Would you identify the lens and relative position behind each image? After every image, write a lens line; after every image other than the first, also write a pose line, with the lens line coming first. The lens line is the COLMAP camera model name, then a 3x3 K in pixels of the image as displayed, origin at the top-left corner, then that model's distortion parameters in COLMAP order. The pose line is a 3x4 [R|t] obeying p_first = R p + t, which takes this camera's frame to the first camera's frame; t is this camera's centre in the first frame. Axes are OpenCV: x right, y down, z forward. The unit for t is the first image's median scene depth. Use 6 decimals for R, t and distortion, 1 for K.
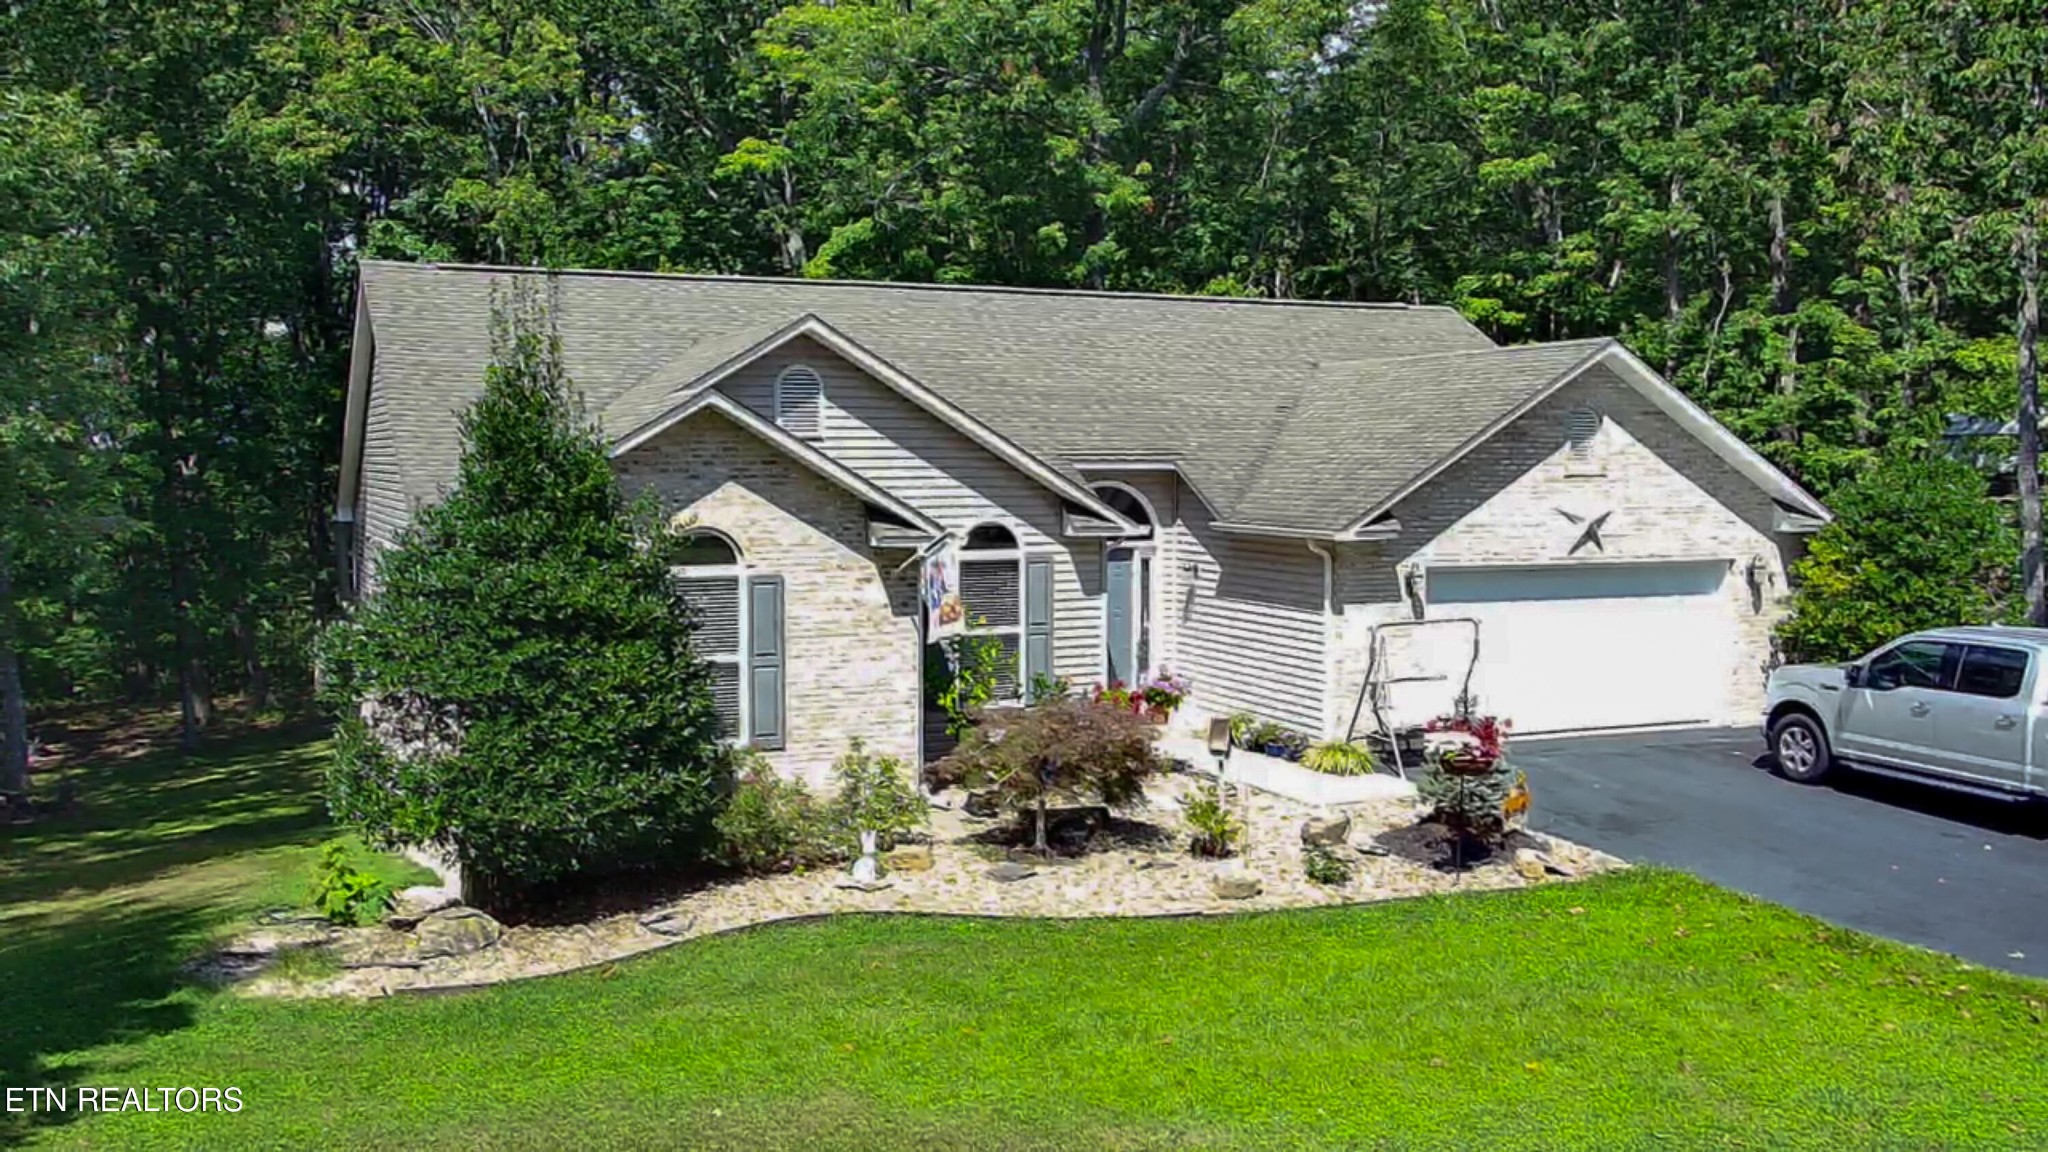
lens RADIAL K [[1767.8, 0, 1017.1], [0, 1767.8, 573.8], [0, 0, 1]] dist [0.002480, 0.173962]
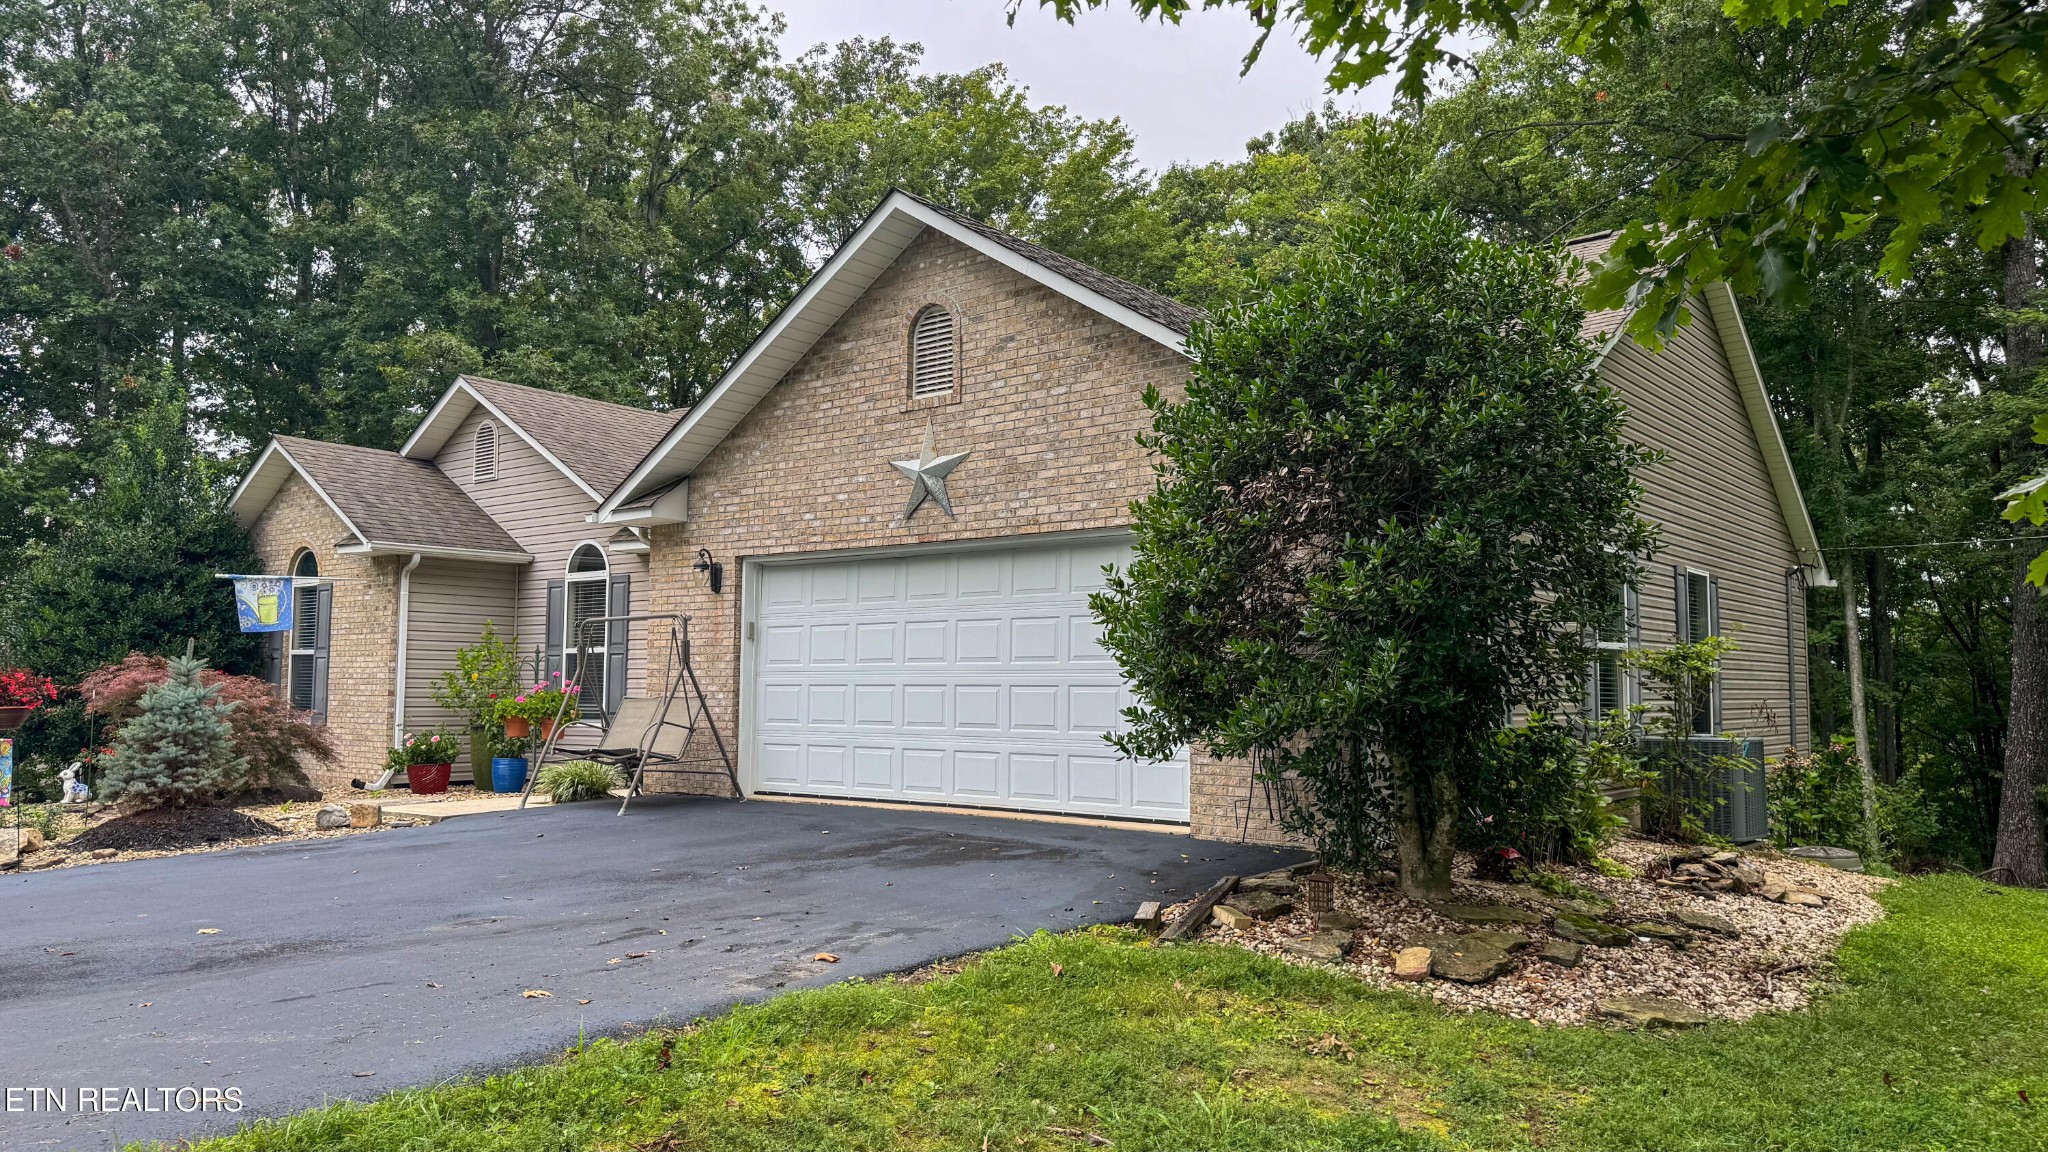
lens RADIAL K [[1412.7, 0, 1030.3], [0, 1412.7, 600.4], [0, 0, 1]] dist [0.216442, -0.359260]
pose [[0.456499, -0.055069, -0.888018, 0.846685], [-0.062427, 0.993640, -0.093710, 0.065963], [0.887531, 0.098215, 0.450158, 0.849110]]
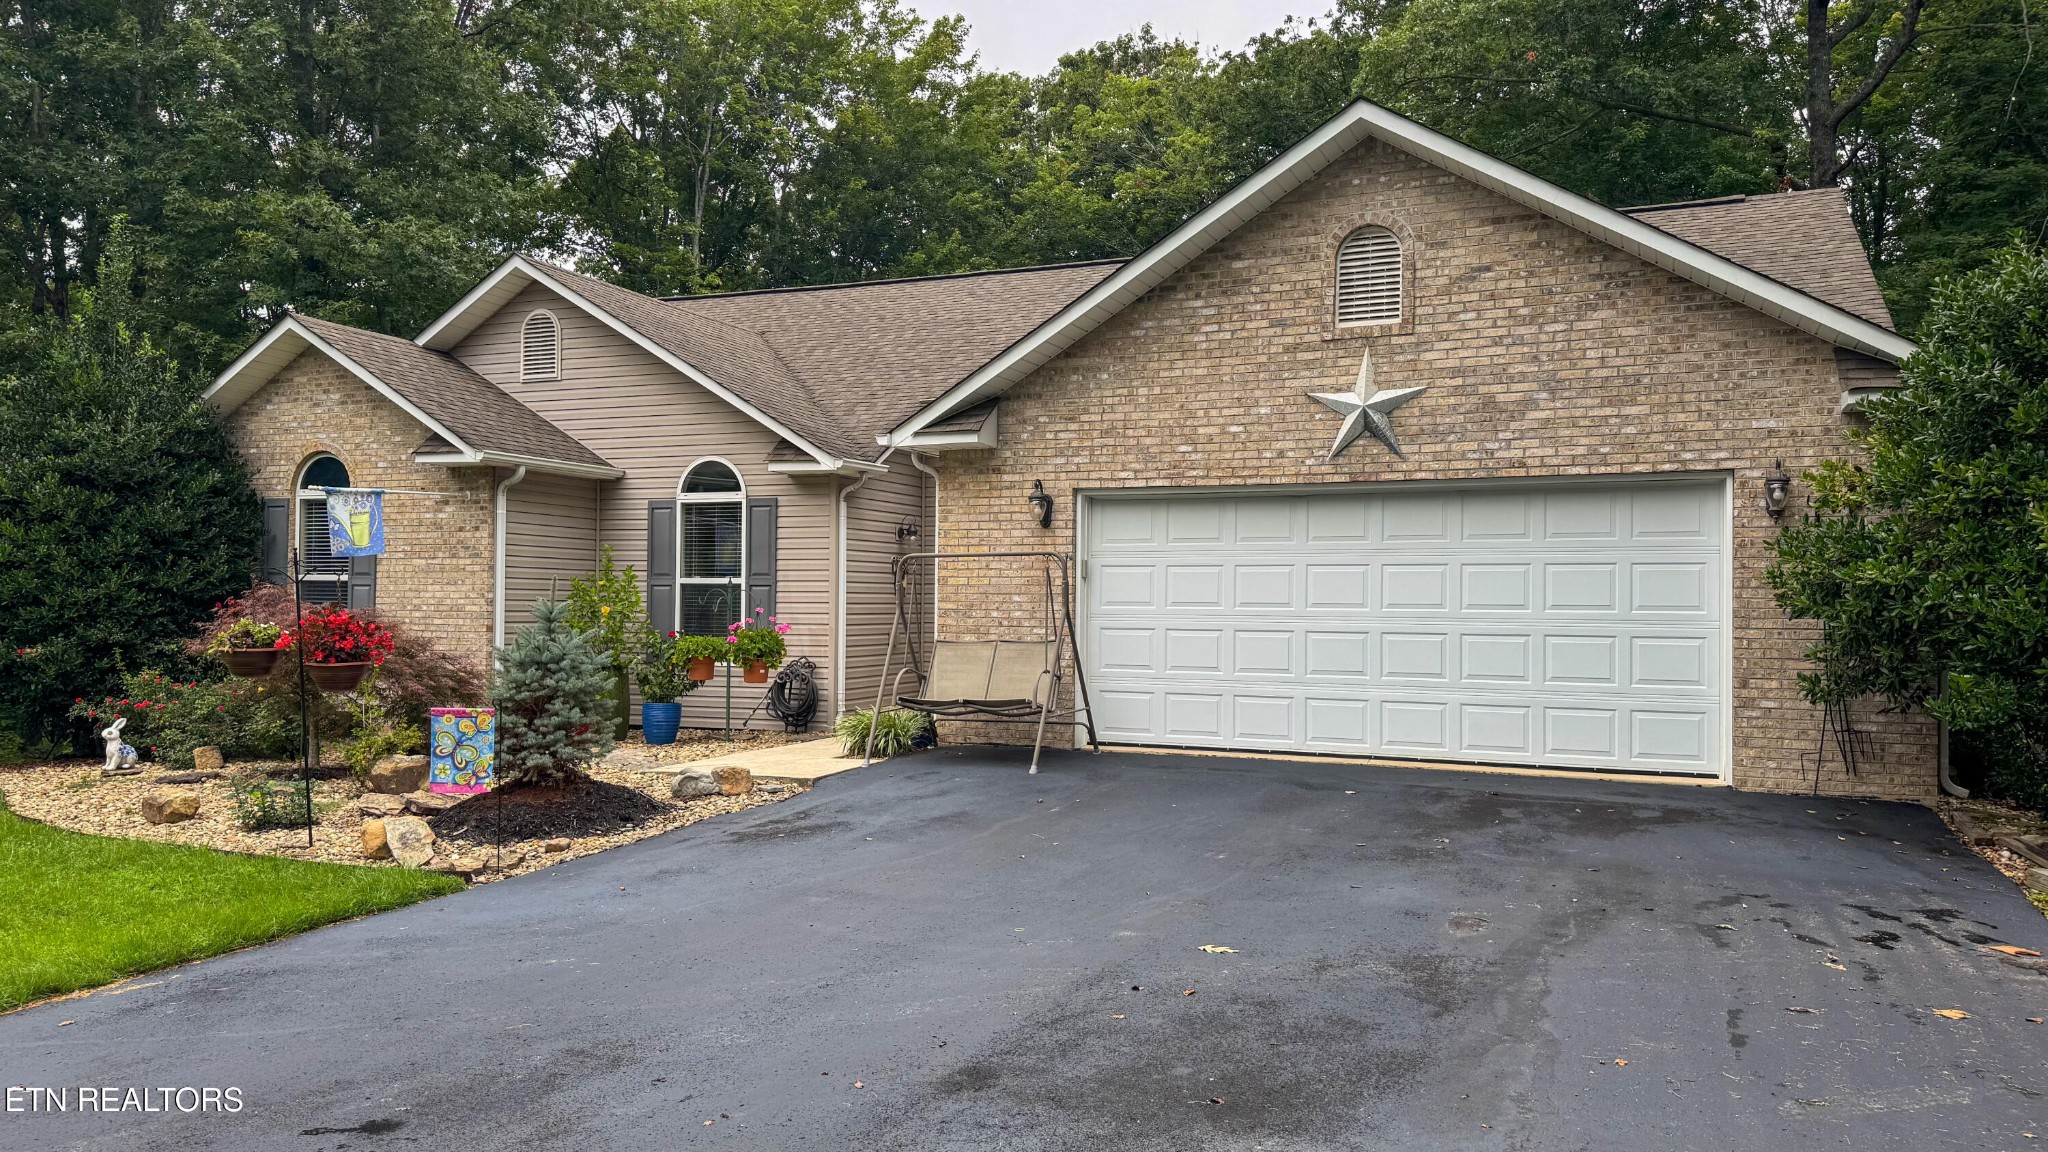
lens RADIAL K [[1408.9, 0, 1026.9], [0, 1408.9, 611.0], [0, 0, 1]] dist [0.122974, -0.153661]
pose [[0.681044, 0.007613, -0.732203, 0.637110], [-0.054355, 0.997713, -0.040183, 0.069220], [0.730222, 0.067165, 0.679900, 0.618103]]
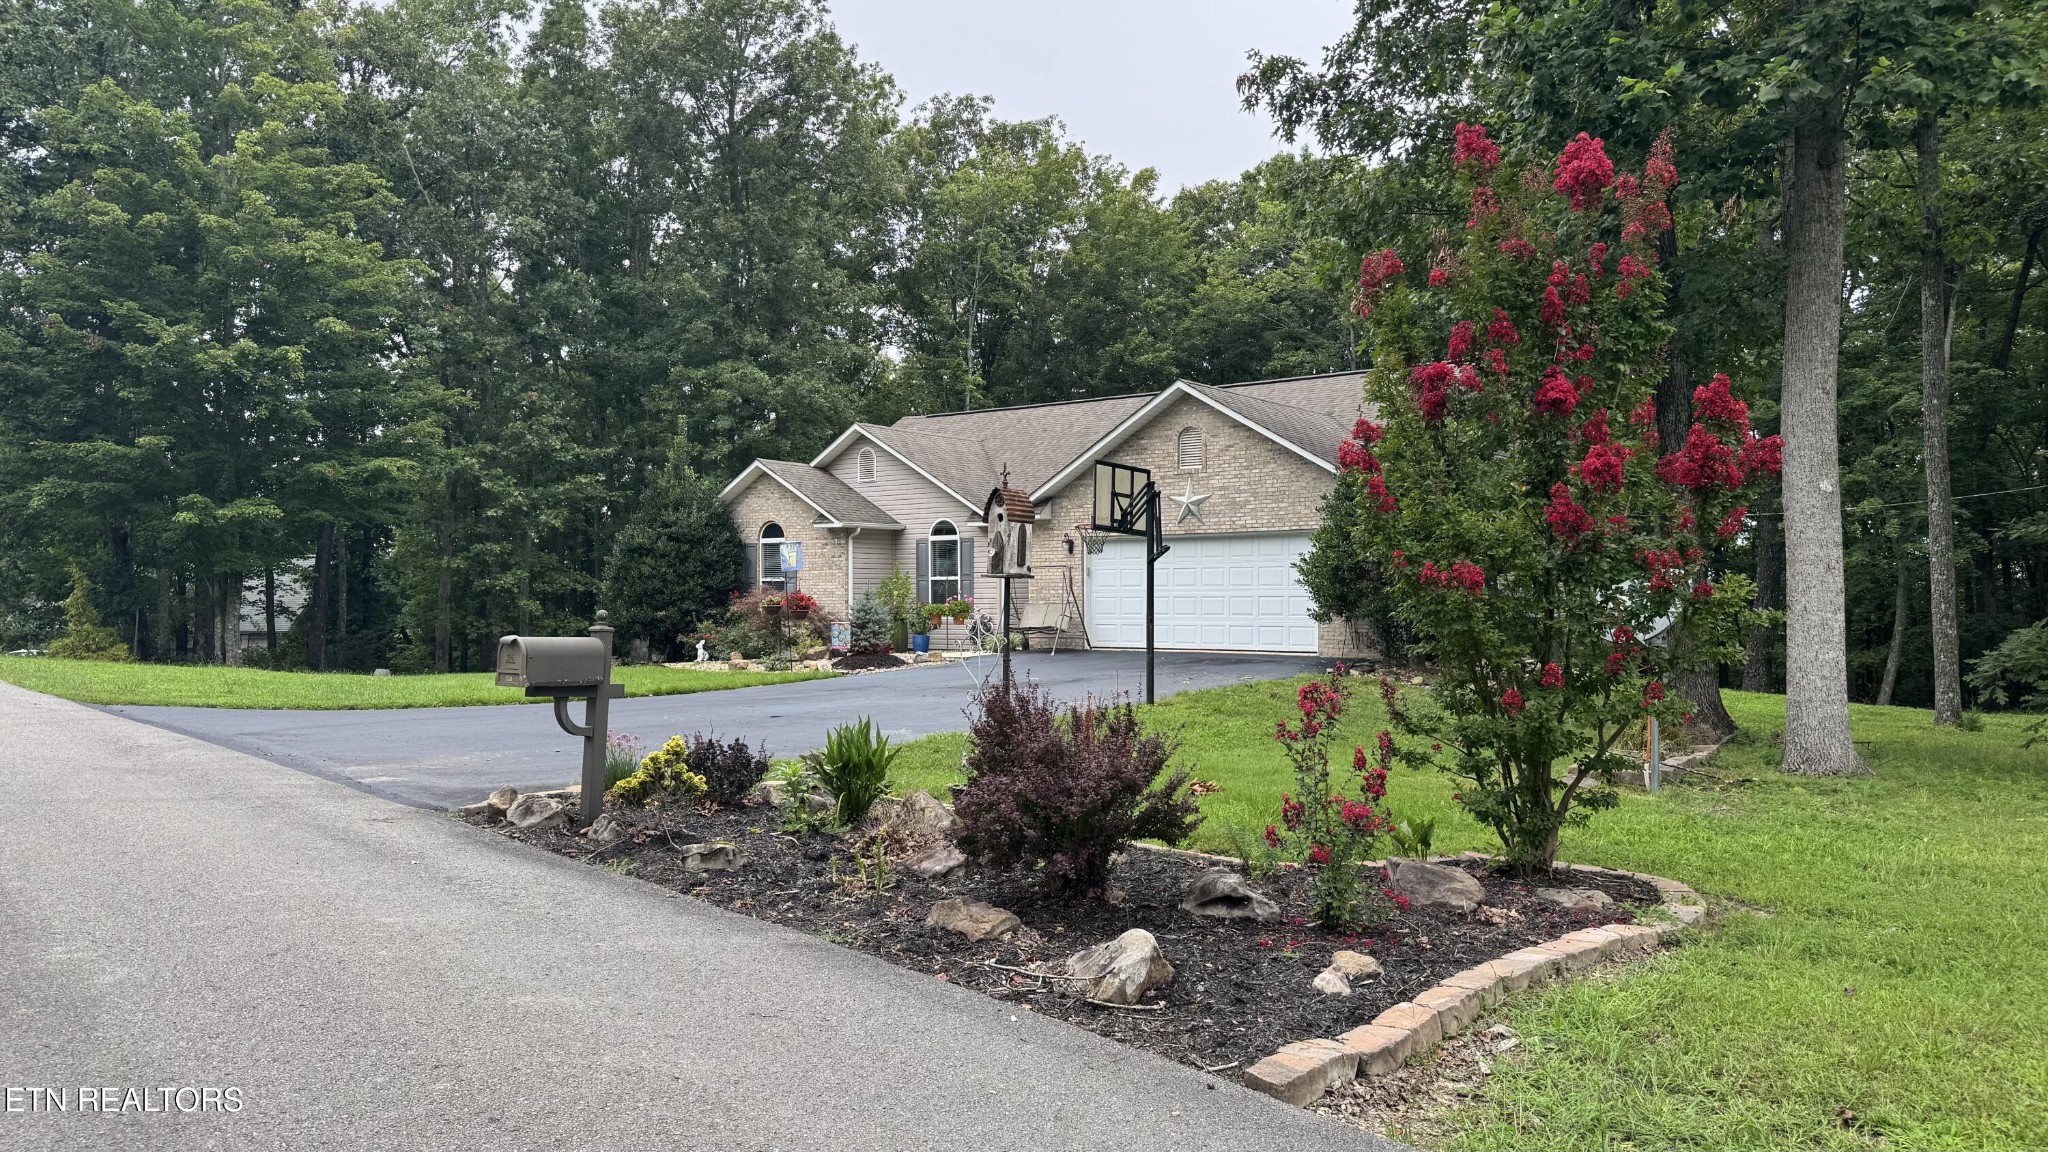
lens RADIAL K [[1412.7, 0, 1030.3], [0, 1412.7, 600.4], [0, 0, 1]] dist [0.216442, -0.359260]
pose [[0.501377, 0.000698, -0.865229, 1.349151], [-0.048853, 0.998427, -0.027503, 0.094032], [0.863849, 0.056058, 0.500622, 0.316829]]
